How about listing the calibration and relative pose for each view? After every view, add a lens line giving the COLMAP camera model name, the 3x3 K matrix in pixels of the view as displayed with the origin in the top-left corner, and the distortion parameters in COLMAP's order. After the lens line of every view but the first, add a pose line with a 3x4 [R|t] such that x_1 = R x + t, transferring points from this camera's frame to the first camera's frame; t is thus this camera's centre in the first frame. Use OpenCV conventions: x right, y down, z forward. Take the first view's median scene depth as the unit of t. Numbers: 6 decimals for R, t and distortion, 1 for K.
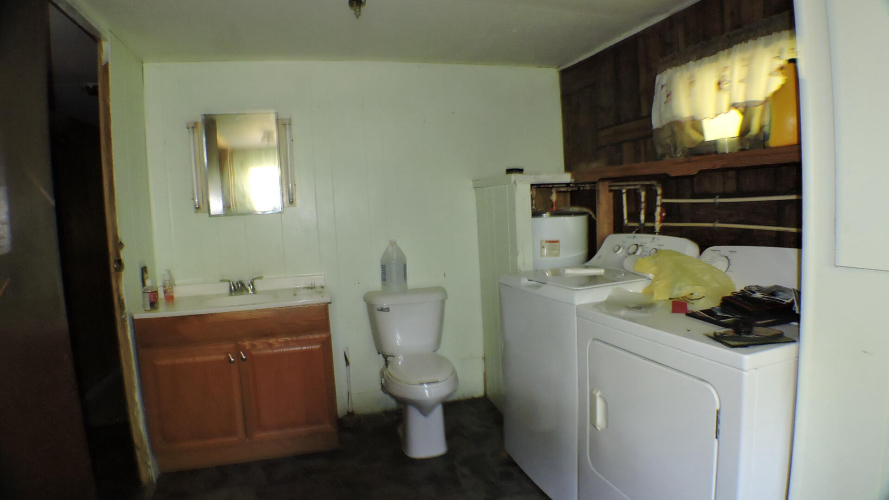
lens RADIAL K [[533.1, 0, 439.8], [0, 533.1, 259.1], [0, 0, 1]] dist [-0.107398, 0.006864]
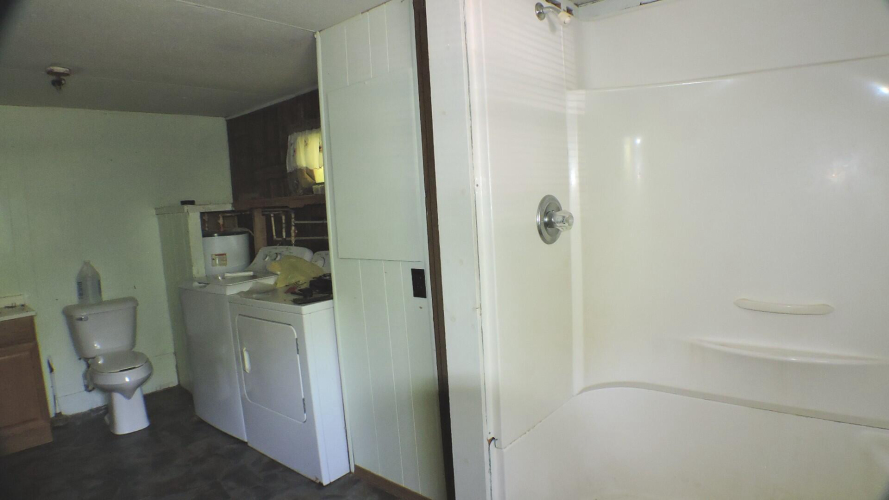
lens RADIAL K [[533.1, 0, 445.6], [0, 533.1, 253.9], [0, 0, 1]] dist [-0.107398, 0.006864]
pose [[0.849109, -0.057320, 0.525099, 0.002372], [0.072245, 0.997355, -0.007951, 0.017031], [-0.523254, 0.044687, 0.851004, -0.429035]]
